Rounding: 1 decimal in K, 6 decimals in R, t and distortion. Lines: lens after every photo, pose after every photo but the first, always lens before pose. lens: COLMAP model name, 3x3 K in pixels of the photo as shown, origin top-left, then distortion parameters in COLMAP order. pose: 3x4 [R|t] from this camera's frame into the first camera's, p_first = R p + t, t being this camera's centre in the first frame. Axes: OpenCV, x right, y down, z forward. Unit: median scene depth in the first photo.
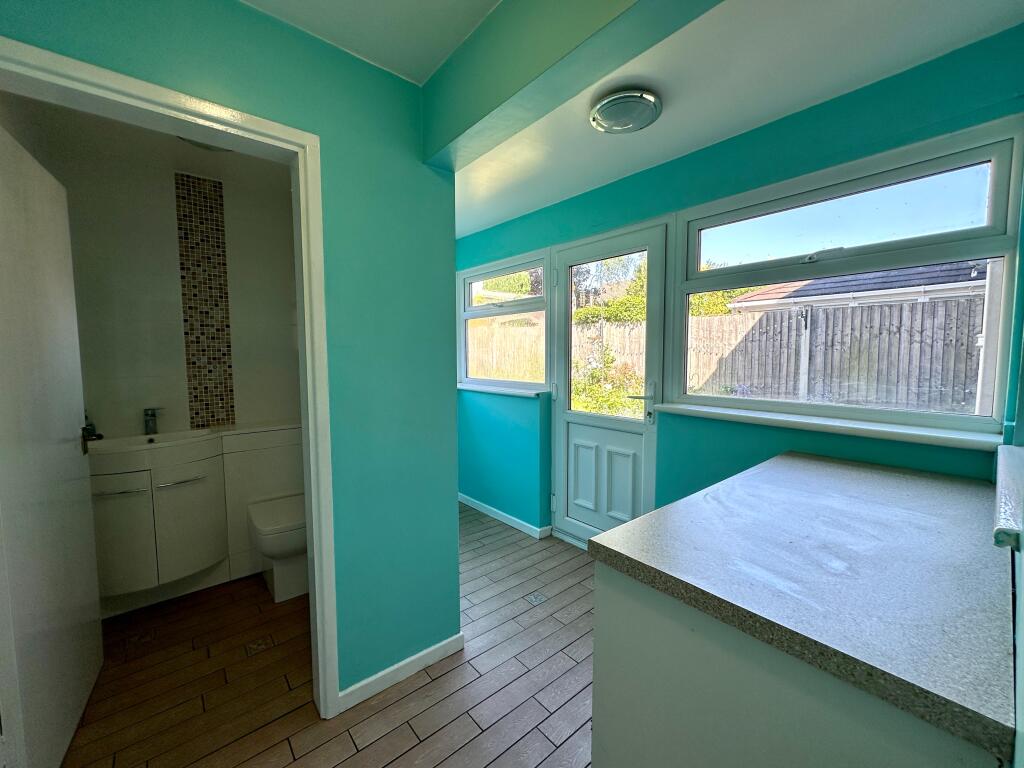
lens RADIAL K [[411.0, 0, 511.6], [0, 411.0, 384.1], [0, 0, 1]] dist [-0.001012, -0.000044]
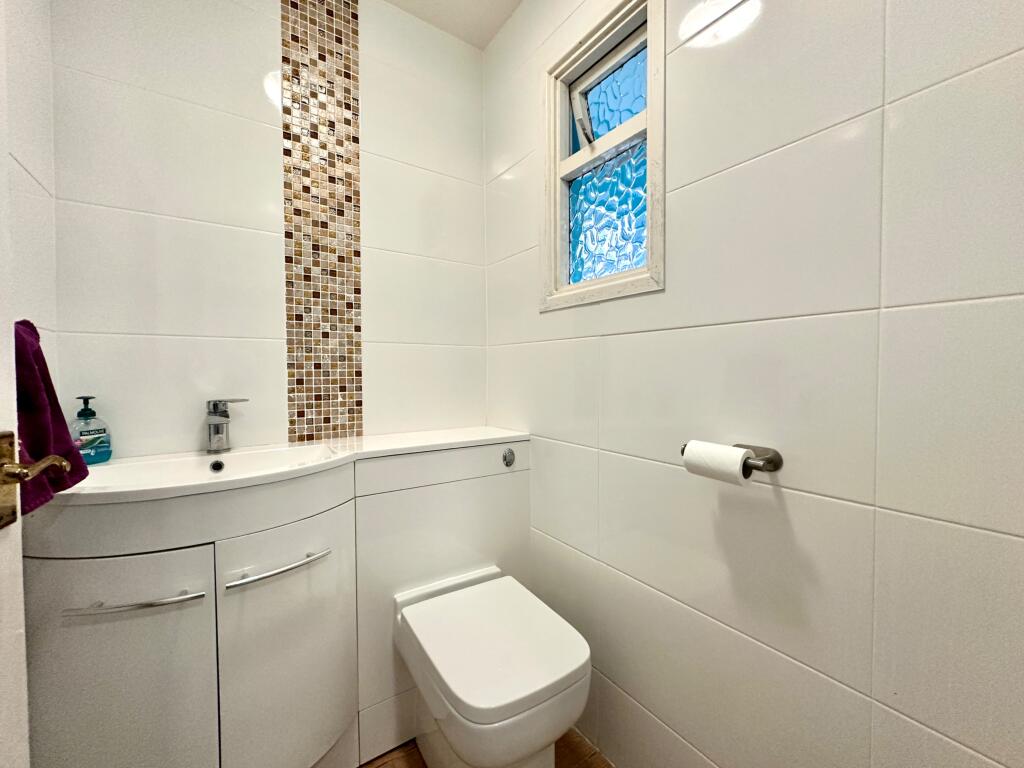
lens RADIAL K [[411.0, 0, 511.5], [0, 411.0, 383.1], [0, 0, 1]] dist [-0.001012, -0.000044]
pose [[0.993090, 0.012890, -0.116645, -0.434670], [-0.017282, 0.999176, -0.036722, 0.046501], [0.116076, 0.038484, 0.992495, 0.505683]]
